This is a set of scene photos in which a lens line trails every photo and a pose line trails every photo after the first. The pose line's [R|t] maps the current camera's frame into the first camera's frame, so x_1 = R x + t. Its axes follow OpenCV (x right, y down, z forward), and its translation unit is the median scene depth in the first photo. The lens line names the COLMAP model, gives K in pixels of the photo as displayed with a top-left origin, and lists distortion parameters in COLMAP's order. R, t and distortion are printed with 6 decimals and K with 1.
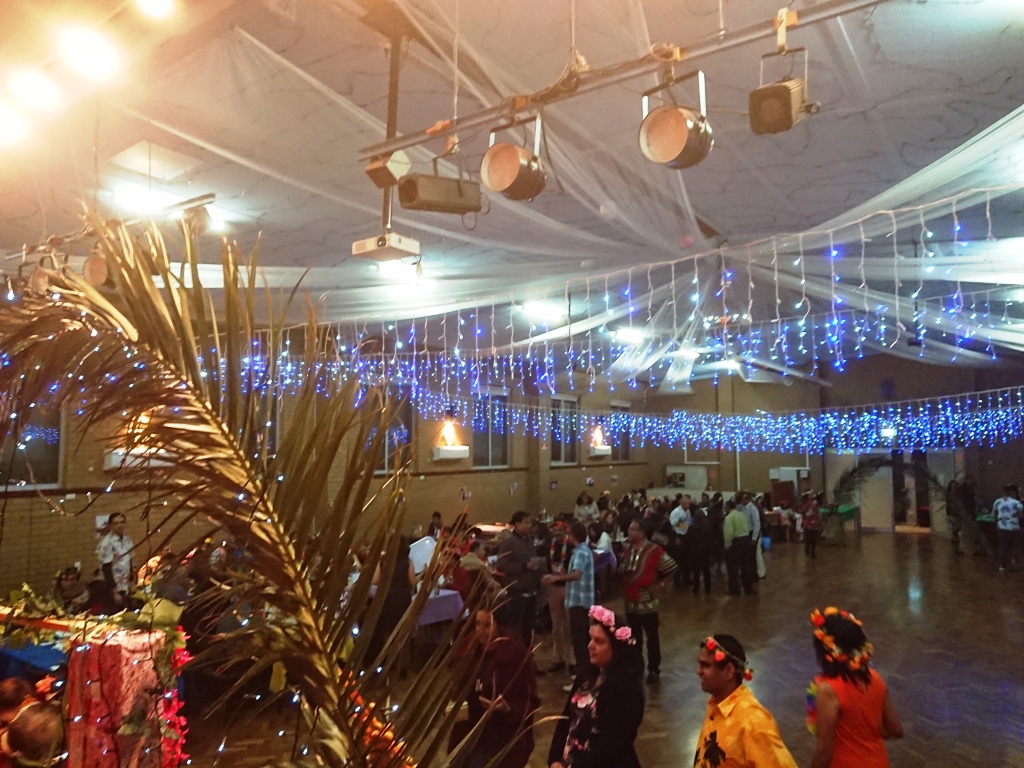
lens RADIAL K [[768.1, 0, 513.5], [0, 768.1, 386.4], [0, 0, 1]] dist [0.015569, -0.028656]
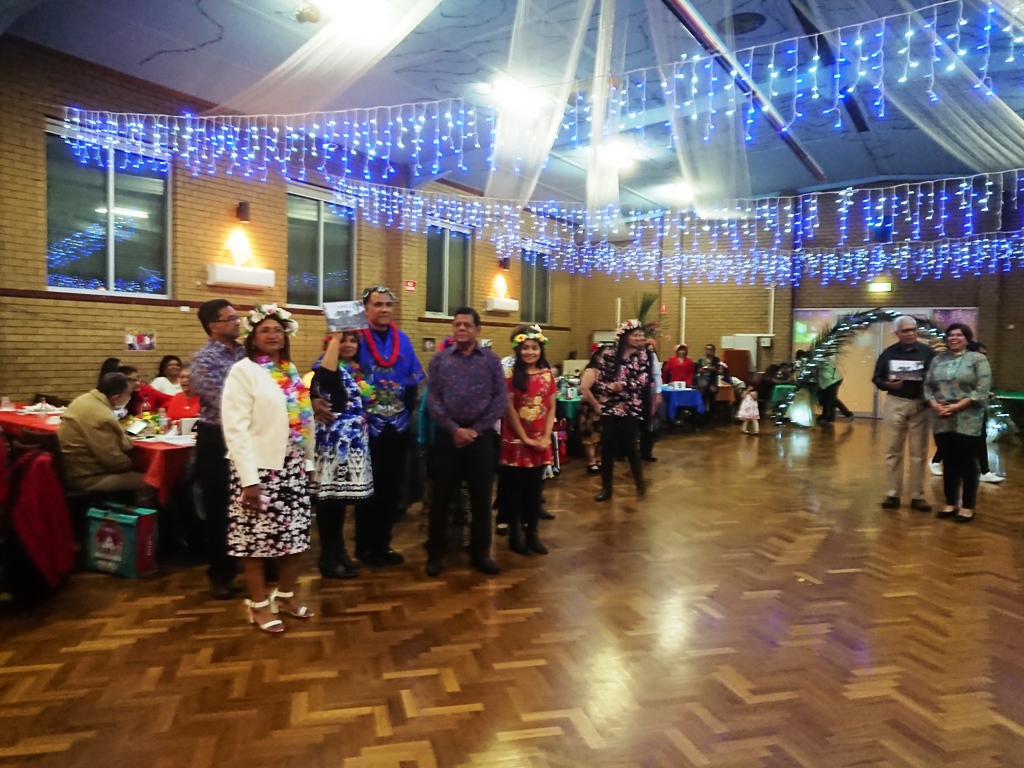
lens RADIAL K [[768.1, 0, 513.5], [0, 768.1, 386.4], [0, 0, 1]] dist [0.015569, -0.028656]
pose [[0.998670, 0.018702, 0.048049, 0.097994], [-0.024720, 0.991483, 0.127872, 0.072908], [-0.045249, -0.128890, 0.990626, 0.266123]]
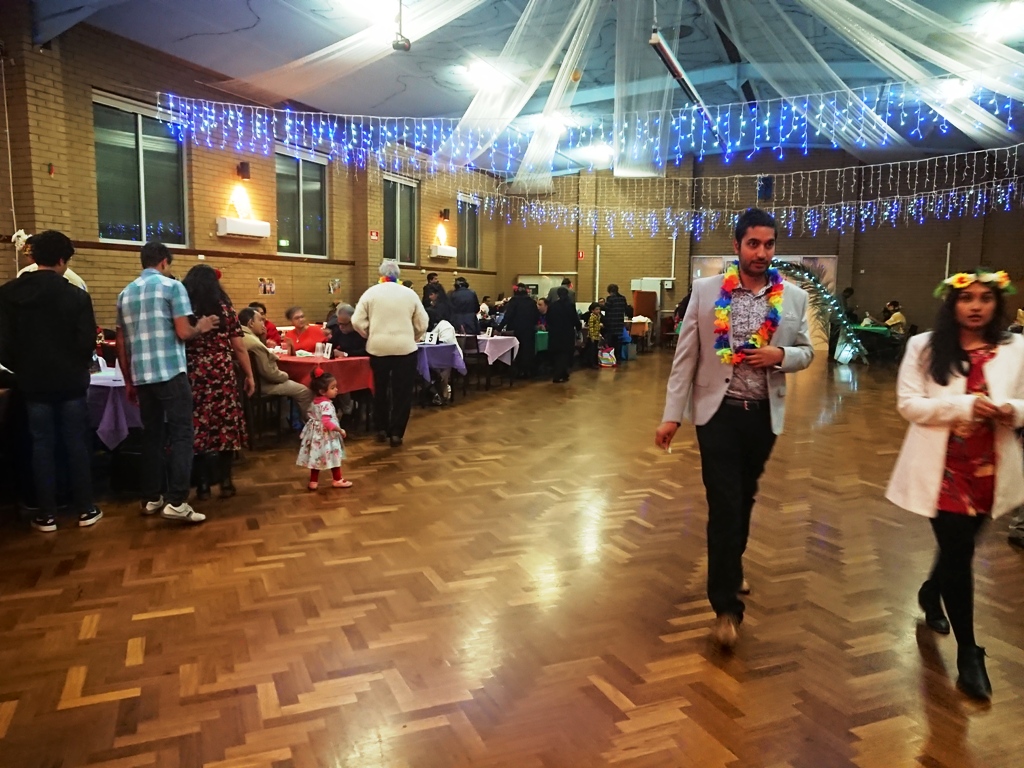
lens RADIAL K [[768.1, 0, 513.5], [0, 768.1, 386.4], [0, 0, 1]] dist [0.015569, -0.028656]
pose [[0.979326, -0.008489, 0.202111, 0.018300], [-0.031989, 0.980049, 0.196167, 0.066607], [-0.199744, -0.198577, 0.959515, 0.163047]]
